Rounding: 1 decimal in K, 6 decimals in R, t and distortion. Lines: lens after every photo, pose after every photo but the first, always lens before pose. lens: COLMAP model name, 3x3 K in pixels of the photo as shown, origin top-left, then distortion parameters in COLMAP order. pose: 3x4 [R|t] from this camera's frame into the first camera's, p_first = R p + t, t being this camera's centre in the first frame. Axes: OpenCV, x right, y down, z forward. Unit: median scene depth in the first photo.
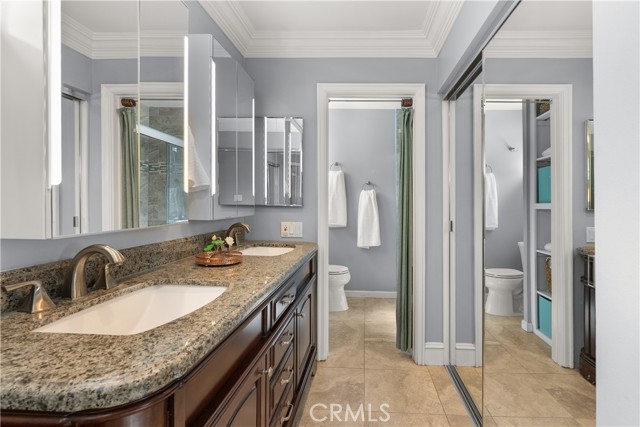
lens RADIAL K [[301.8, 0, 351.9], [0, 301.8, 206.1], [0, 0, 1]] dist [-0.019968, 0.000927]
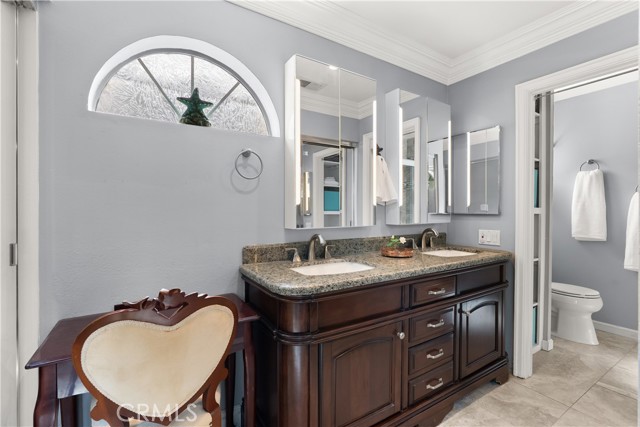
lens RADIAL K [[292.0, 0, 318.9], [0, 292.0, 215.6], [0, 0, 1]] dist [-0.018899, 0.000294]
pose [[0.555738, 0.002115, -0.831355, 0.299253], [0.002057, 0.999990, 0.003919, -0.001106], [0.831355, -0.003888, 0.555729, -0.029003]]
